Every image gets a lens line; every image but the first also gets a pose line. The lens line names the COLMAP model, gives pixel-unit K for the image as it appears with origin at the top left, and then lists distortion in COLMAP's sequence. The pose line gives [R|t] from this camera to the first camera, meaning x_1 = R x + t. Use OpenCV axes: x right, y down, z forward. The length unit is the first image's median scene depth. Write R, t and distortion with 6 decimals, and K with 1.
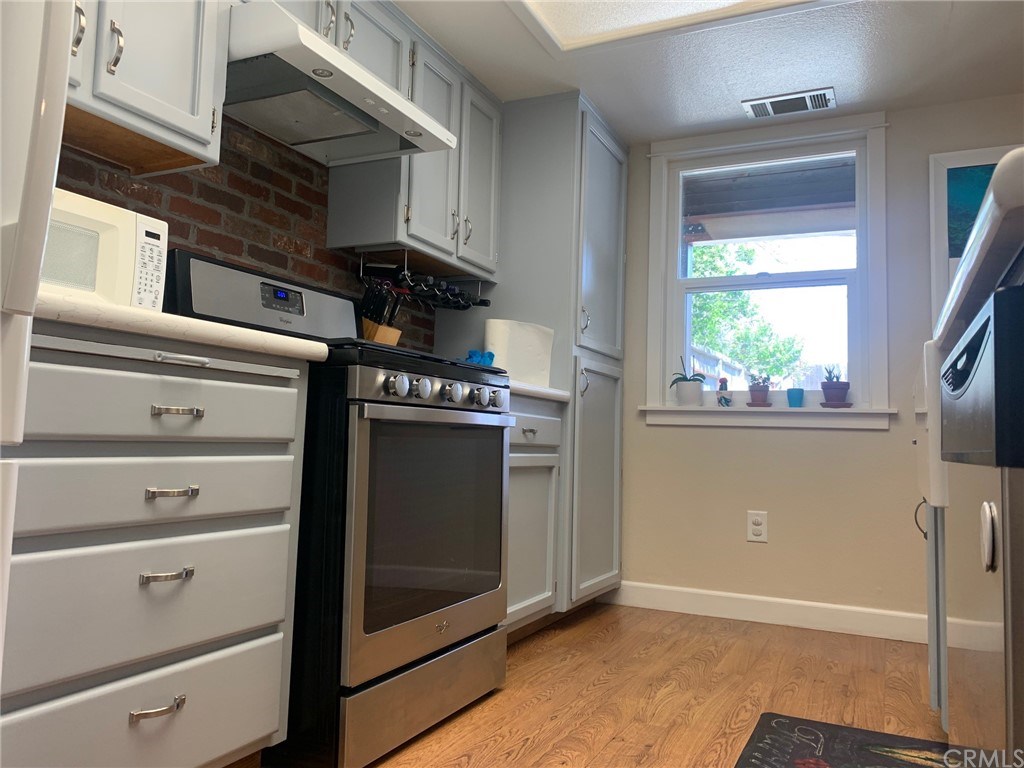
lens RADIAL K [[785.1, 0, 514.2], [0, 785.1, 382.5], [0, 0, 1]] dist [0.039082, -0.045131]
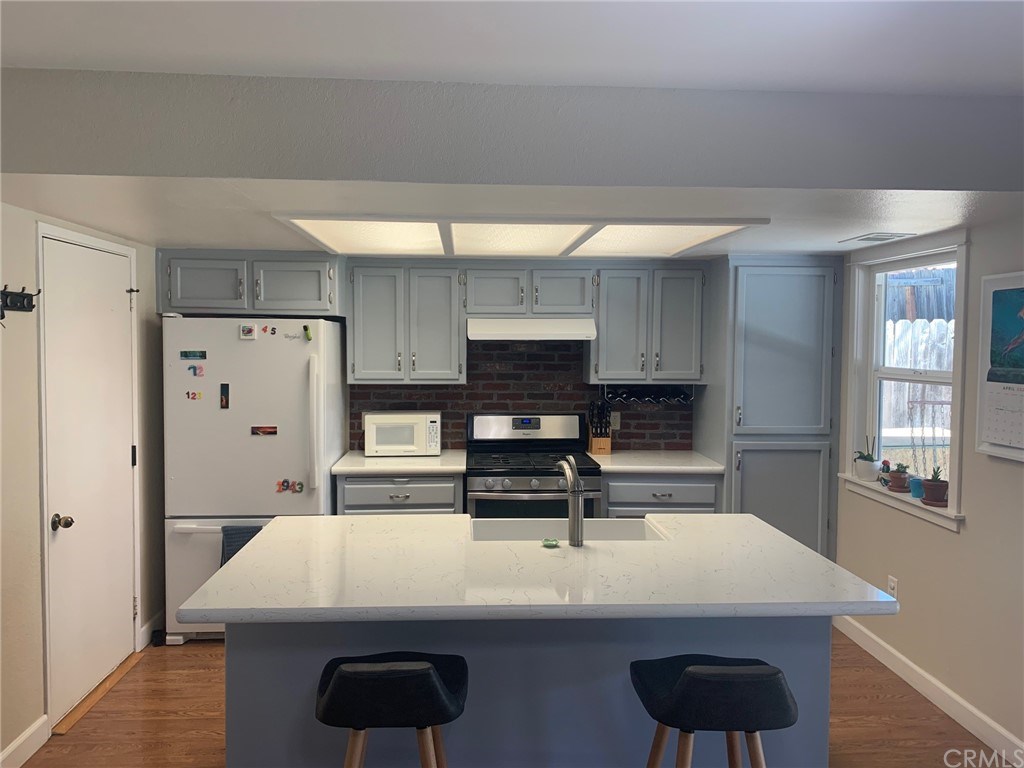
lens RADIAL K [[785.1, 0, 511.8], [0, 785.1, 382.4], [0, 0, 1]] dist [0.039082, -0.045131]
pose [[0.471534, 0.026456, -0.881451, 1.425658], [0.075429, 0.994677, 0.070205, -0.335235], [0.878616, -0.099591, 0.467029, -0.029045]]
